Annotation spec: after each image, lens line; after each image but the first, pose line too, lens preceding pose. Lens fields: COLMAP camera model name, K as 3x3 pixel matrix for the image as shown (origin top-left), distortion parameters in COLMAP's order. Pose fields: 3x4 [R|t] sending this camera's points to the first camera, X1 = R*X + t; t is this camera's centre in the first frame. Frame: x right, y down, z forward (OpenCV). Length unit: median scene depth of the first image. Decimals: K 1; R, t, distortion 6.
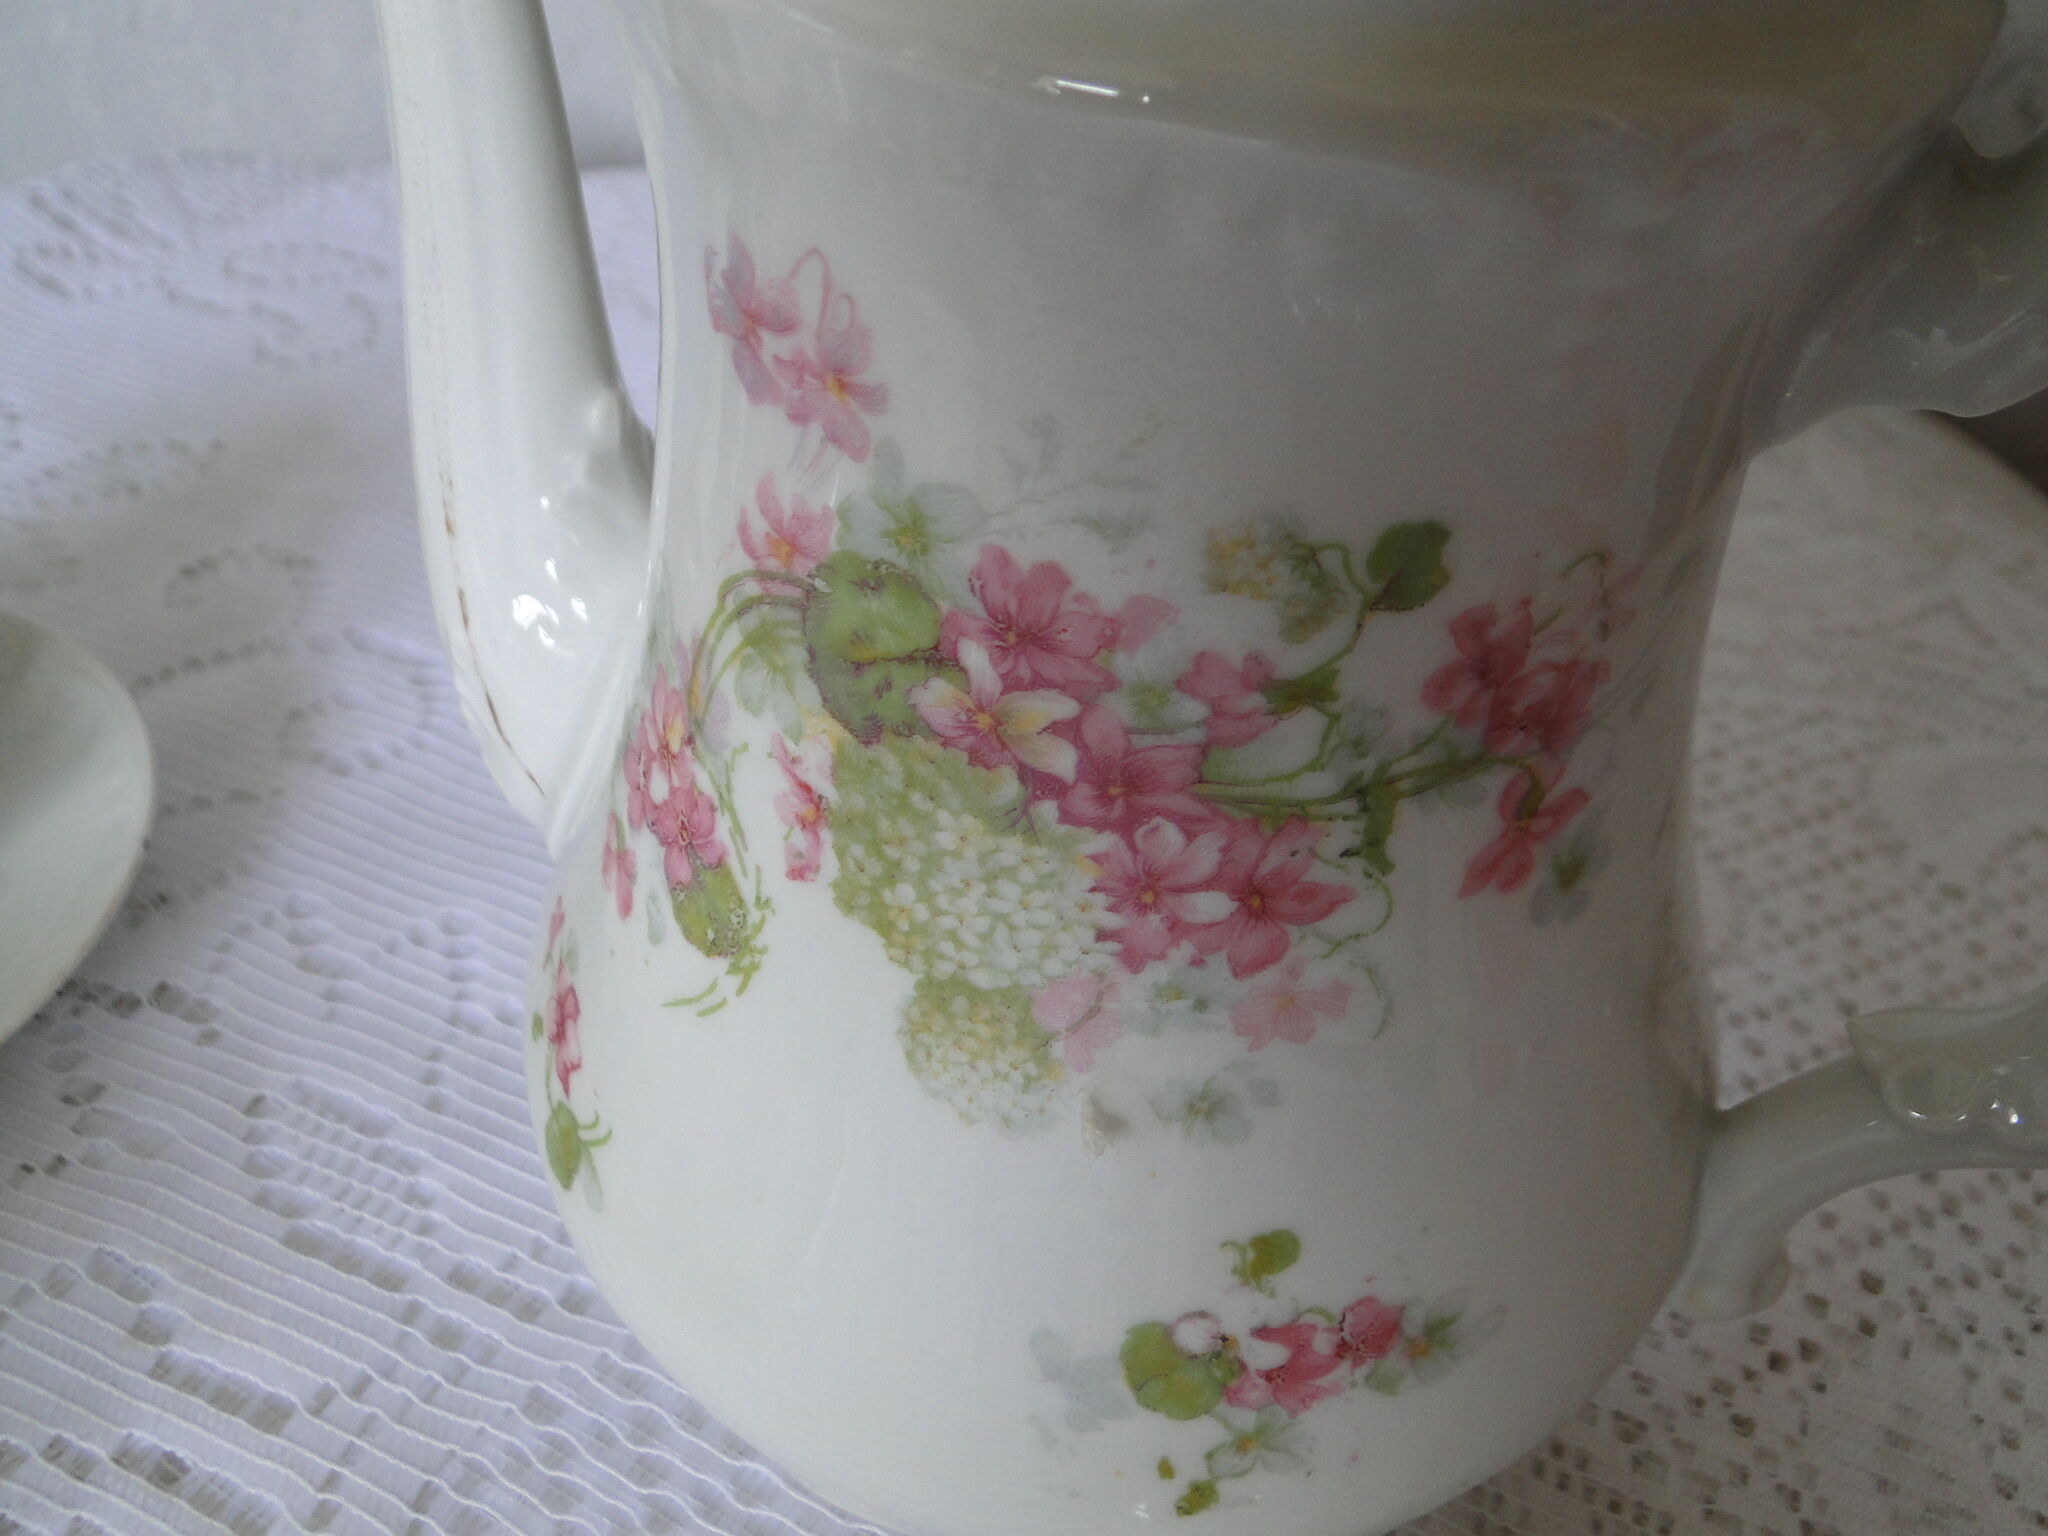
lens RADIAL K [[1703.5, 0, 1020.9], [0, 1703.5, 785.4], [0, 0, 1]] dist [-0.013394, -0.006160]
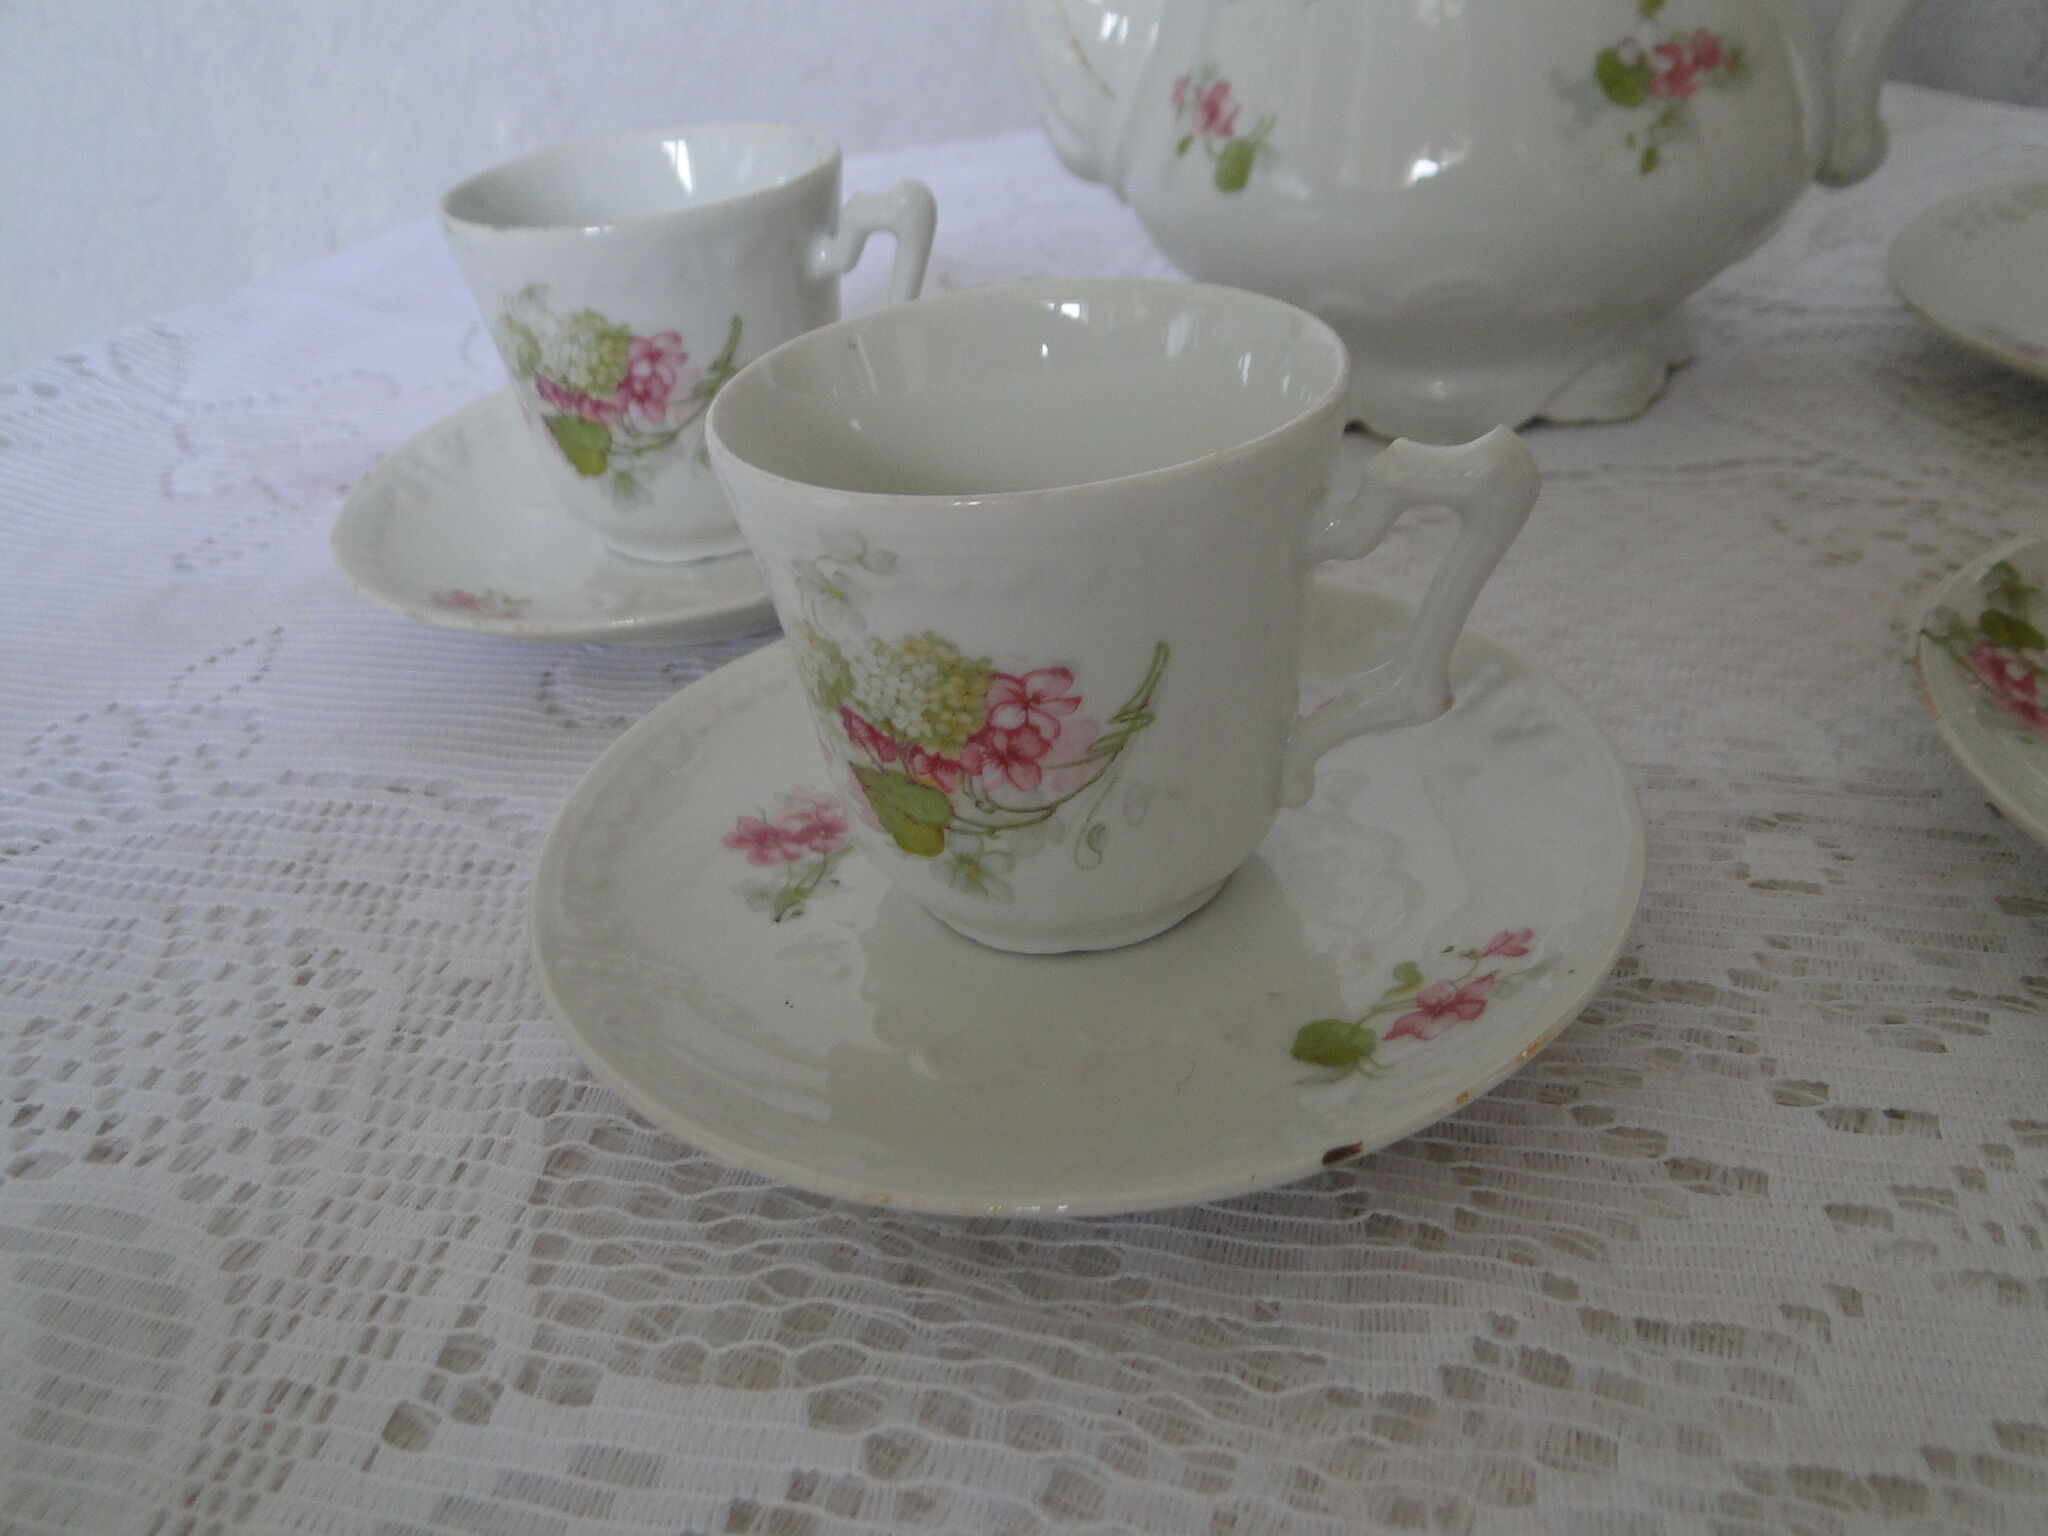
lens RADIAL K [[1703.5, 0, 1020.9], [0, 1703.5, 785.4], [0, 0, 1]] dist [-0.013394, -0.006160]
pose [[0.966285, -0.239847, 0.093629, -0.991854], [0.253333, 0.950612, -0.179331, 1.339774], [-0.045992, 0.197005, 0.979323, -0.744858]]
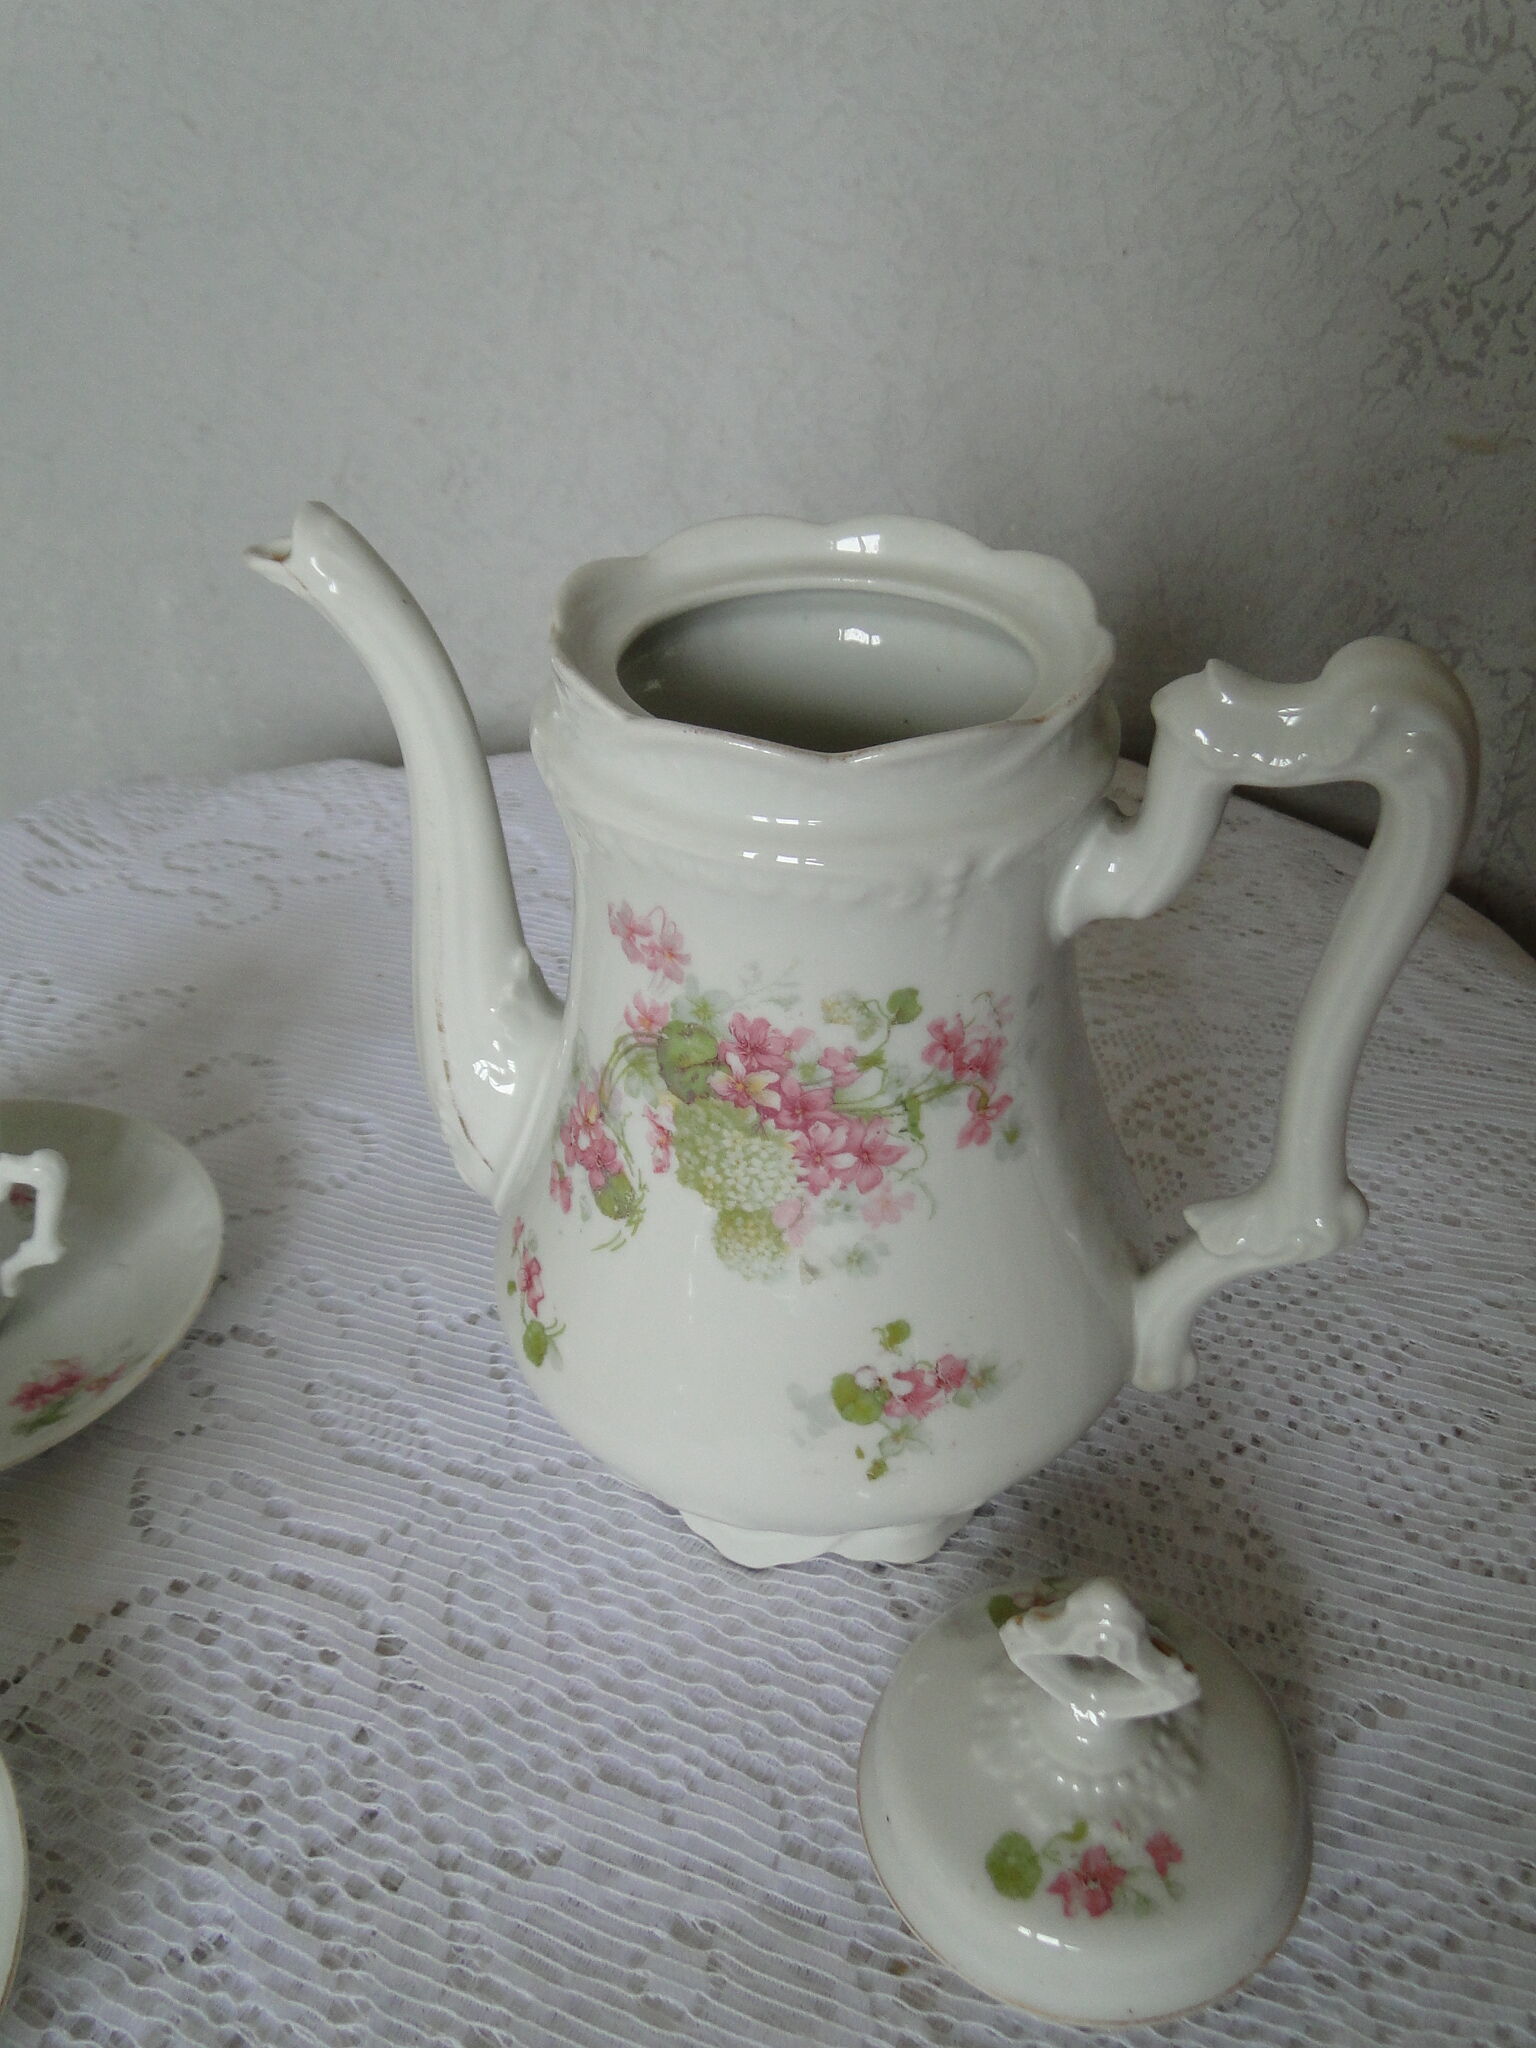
lens RADIAL K [[1703.5, 0, 736.6], [0, 1703.5, 1029.7], [0, 0, 1]] dist [-0.013394, -0.006160]
pose [[0.995896, -0.090503, -0.000899, -0.014459], [0.089707, 0.988360, -0.122868, 0.147218], [0.012008, 0.122283, 0.992423, -1.144394]]
